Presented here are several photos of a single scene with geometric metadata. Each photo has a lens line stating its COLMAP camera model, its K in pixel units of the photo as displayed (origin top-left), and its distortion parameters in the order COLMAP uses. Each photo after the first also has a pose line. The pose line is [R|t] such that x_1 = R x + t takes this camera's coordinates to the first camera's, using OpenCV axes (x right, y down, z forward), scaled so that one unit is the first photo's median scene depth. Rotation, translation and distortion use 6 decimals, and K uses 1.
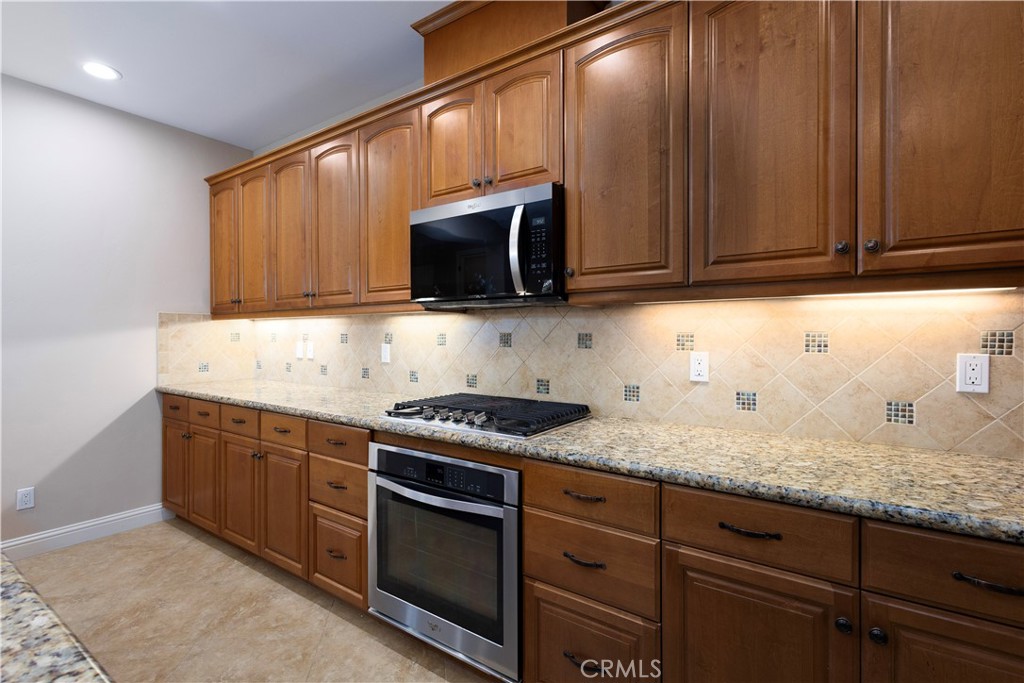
lens RADIAL K [[473.8, 0, 512.6], [0, 473.8, 337.1], [0, 0, 1]] dist [0.006731, -0.000129]
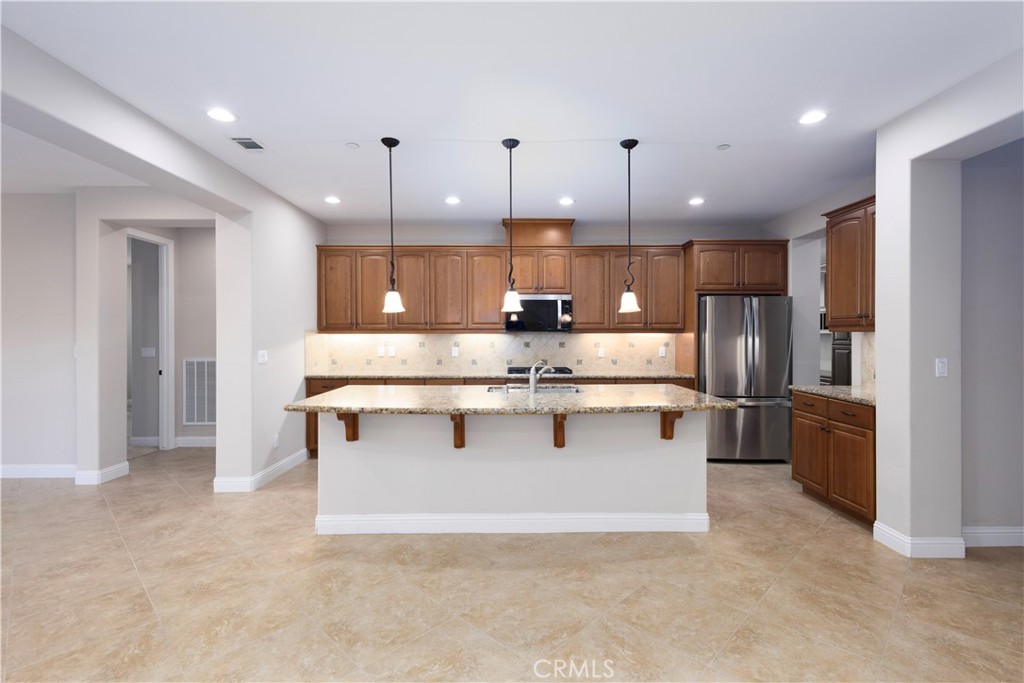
lens RADIAL K [[473.8, 0, 512.6], [0, 473.8, 337.1], [0, 0, 1]] dist [0.006731, -0.000129]
pose [[0.819378, -0.003499, 0.573243, -1.516911], [0.003413, 0.999993, 0.001226, -0.037746], [-0.573243, 0.000952, 0.819385, -1.008872]]
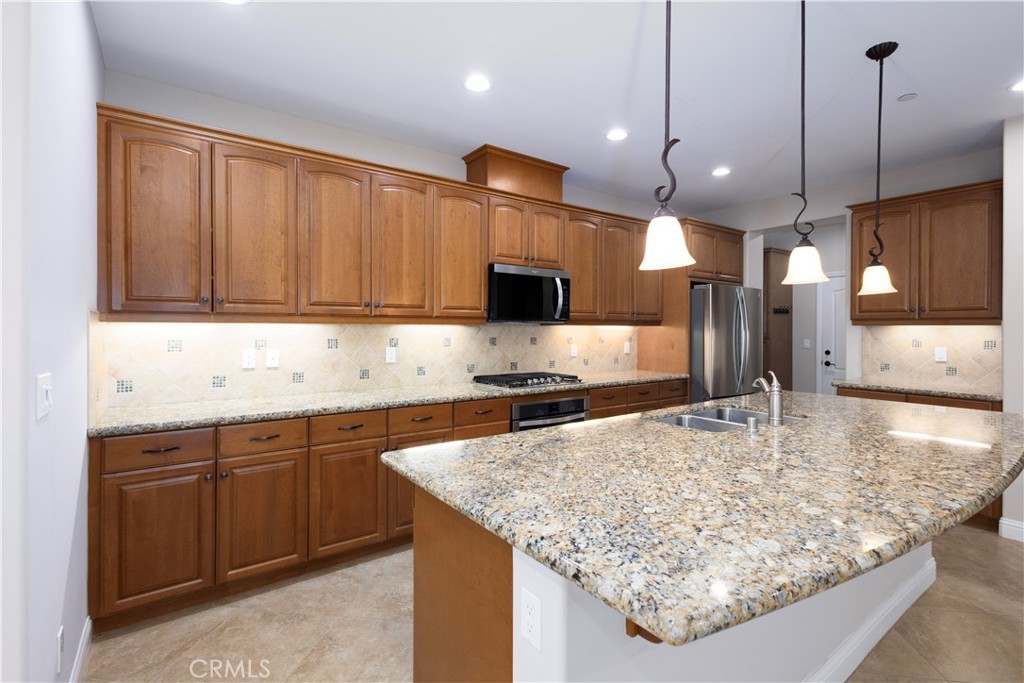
lens RADIAL K [[470.6, 0, 511.5], [0, 470.6, 329.3], [0, 0, 1]] dist [-0.000480, 0.000009]
pose [[0.331606, 0.001010, 0.943417, -1.587276], [0.001566, 0.999997, -0.001621, -0.035063], [-0.943417, 0.002015, 0.331604, 0.382873]]
